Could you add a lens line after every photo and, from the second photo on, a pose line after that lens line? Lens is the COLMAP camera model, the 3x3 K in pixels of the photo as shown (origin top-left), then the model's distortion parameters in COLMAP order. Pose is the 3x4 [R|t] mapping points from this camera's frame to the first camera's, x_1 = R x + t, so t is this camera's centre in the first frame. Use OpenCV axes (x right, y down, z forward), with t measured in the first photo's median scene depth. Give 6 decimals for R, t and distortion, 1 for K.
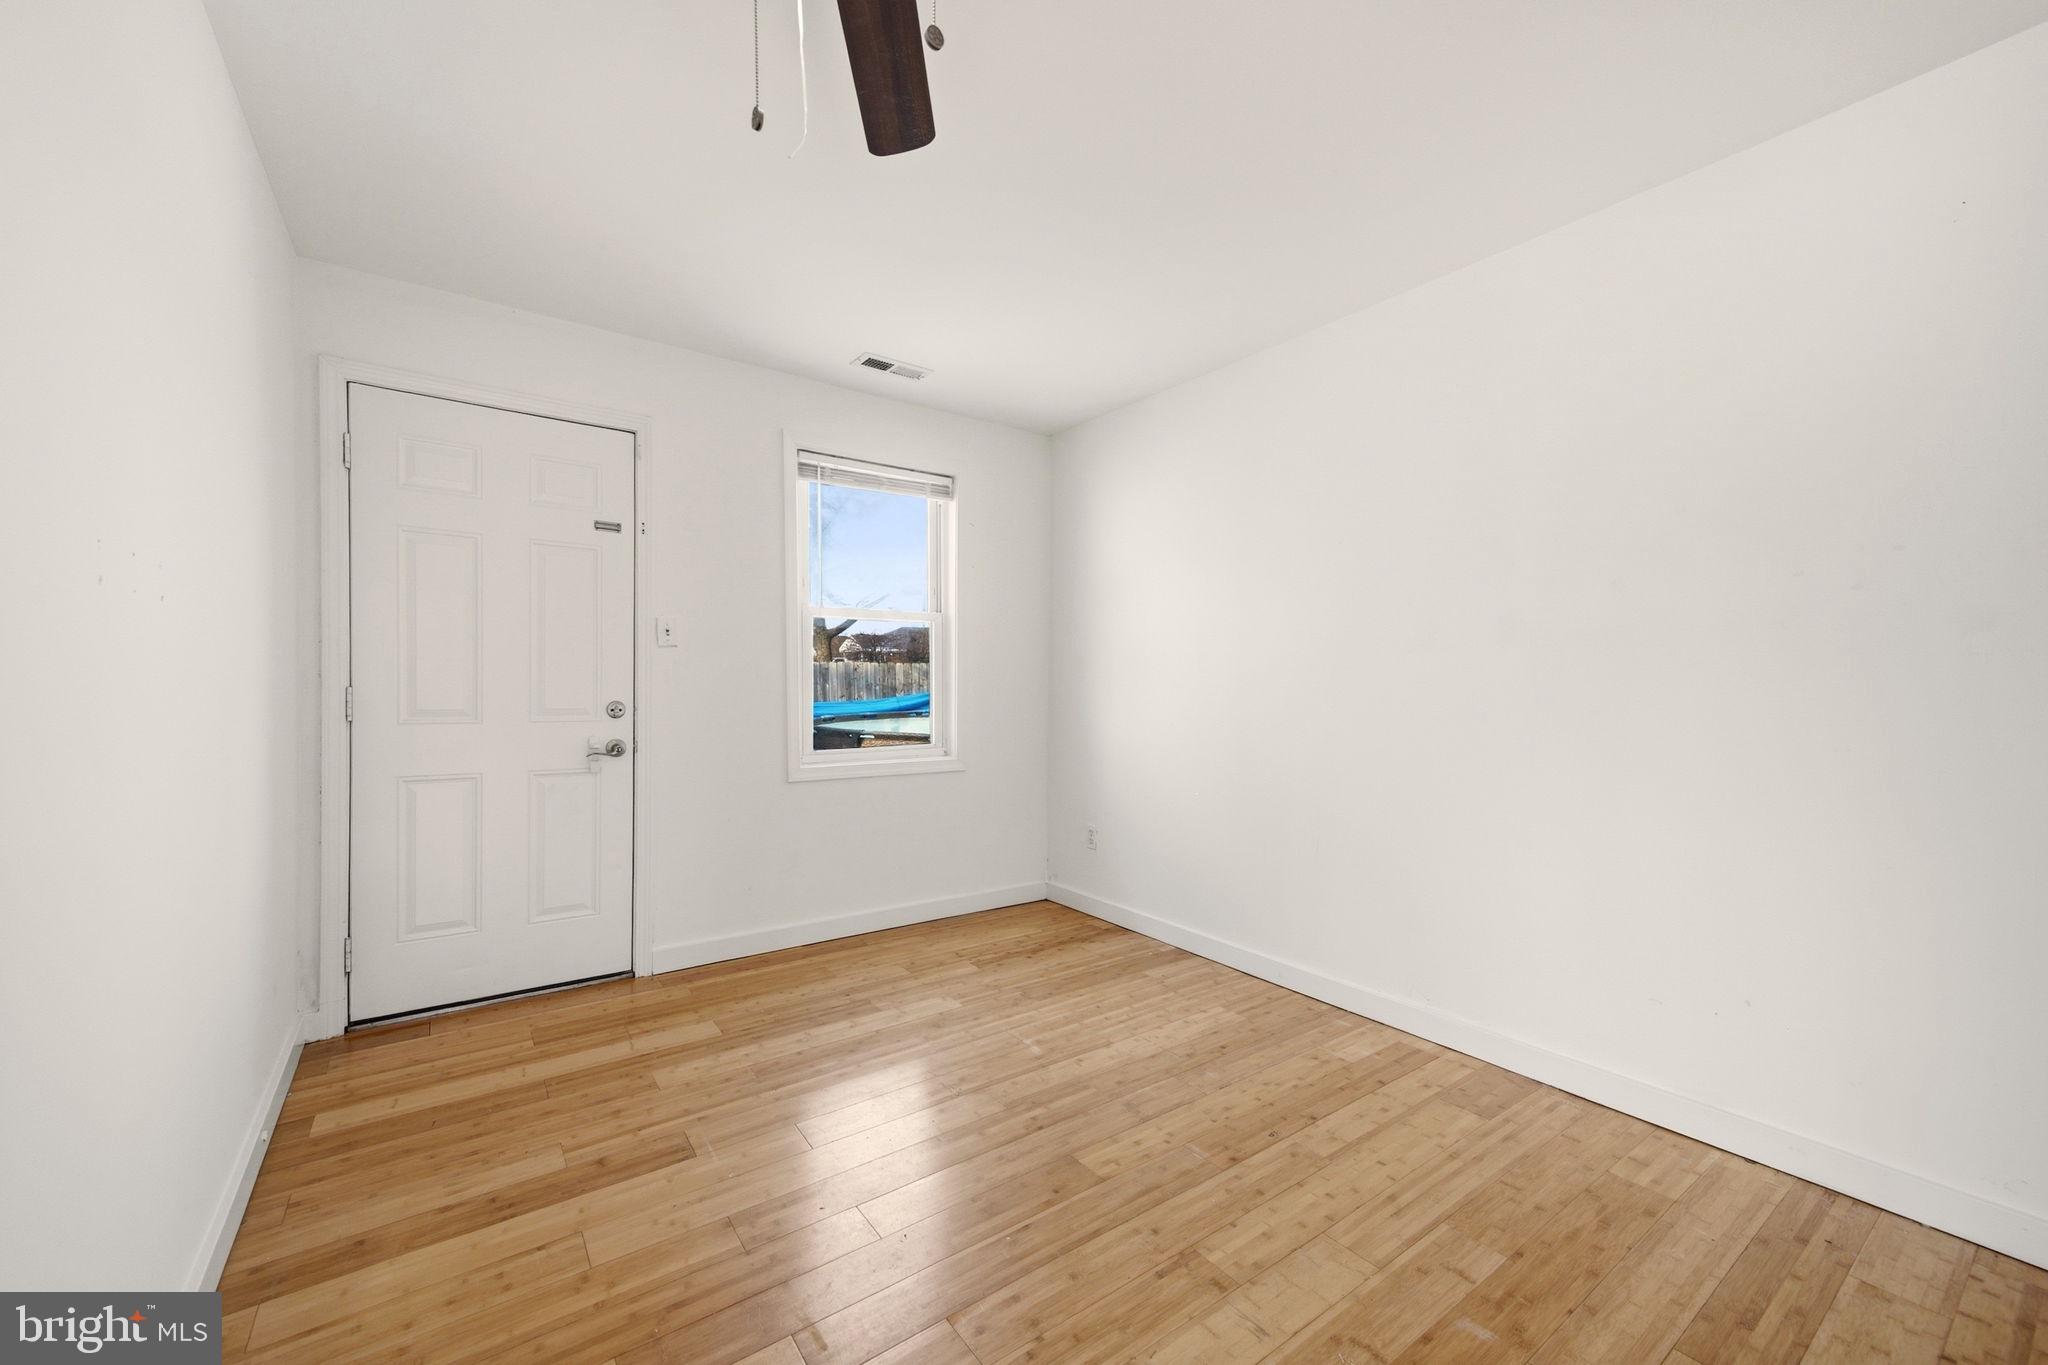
lens RADIAL K [[787.5, 0, 1009.6], [0, 787.5, 691.8], [0, 0, 1]] dist [0.019195, 0.000128]
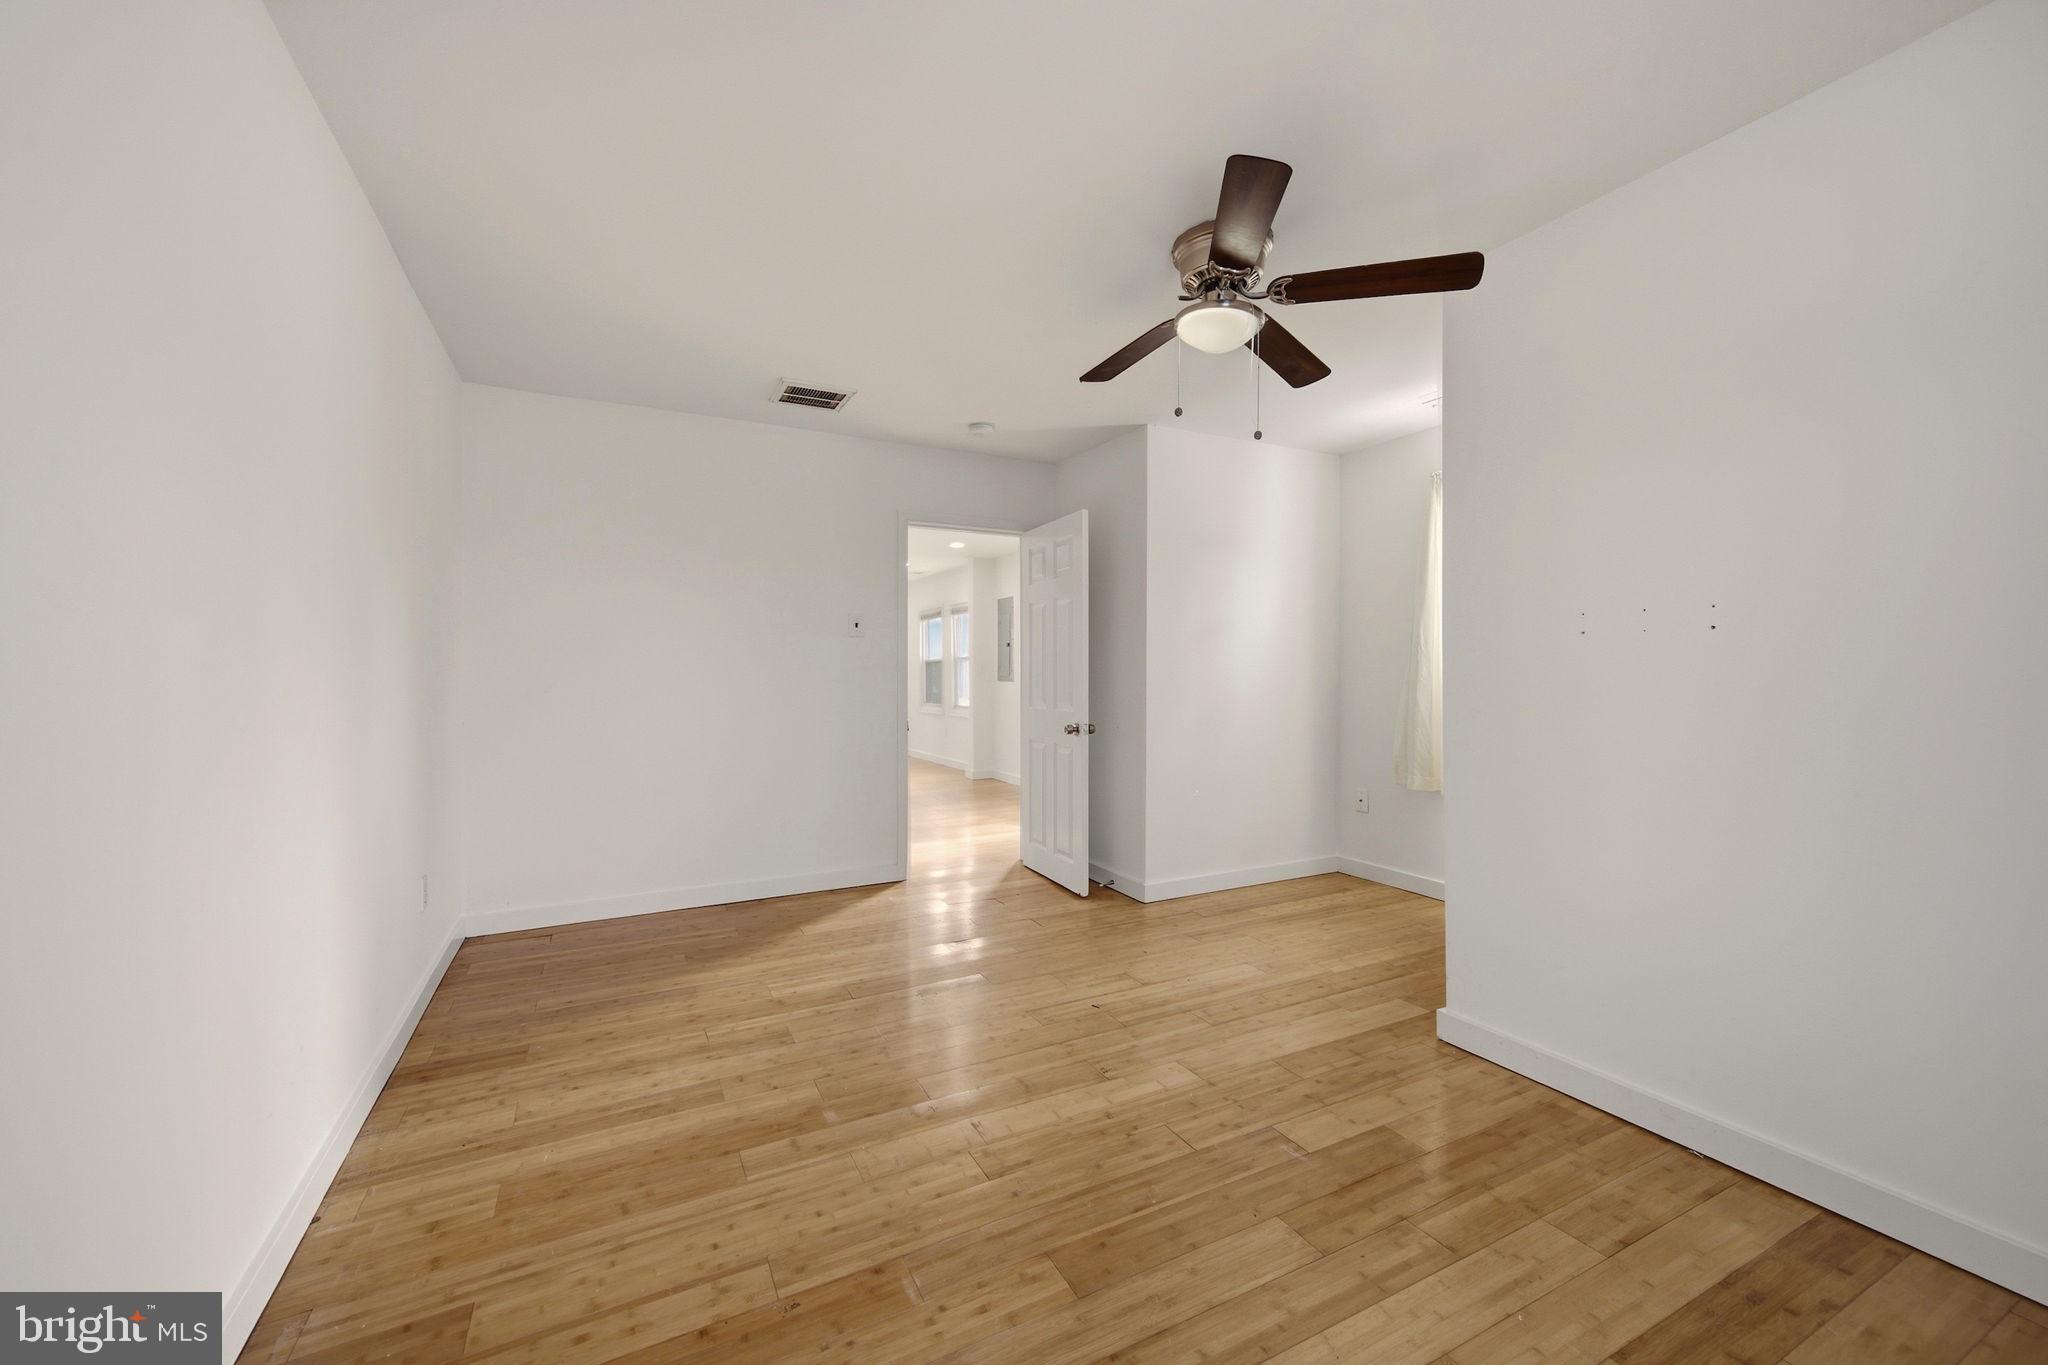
lens RADIAL K [[818.1, 0, 1024.0], [0, 818.1, 682.5], [0, 0, 1]] dist [0.017209, 0.000029]
pose [[-0.992116, -0.002785, 0.125295, 0.021831], [0.000593, 0.999638, 0.026912, -0.025041], [-0.125325, 0.026774, -0.991754, 1.311867]]
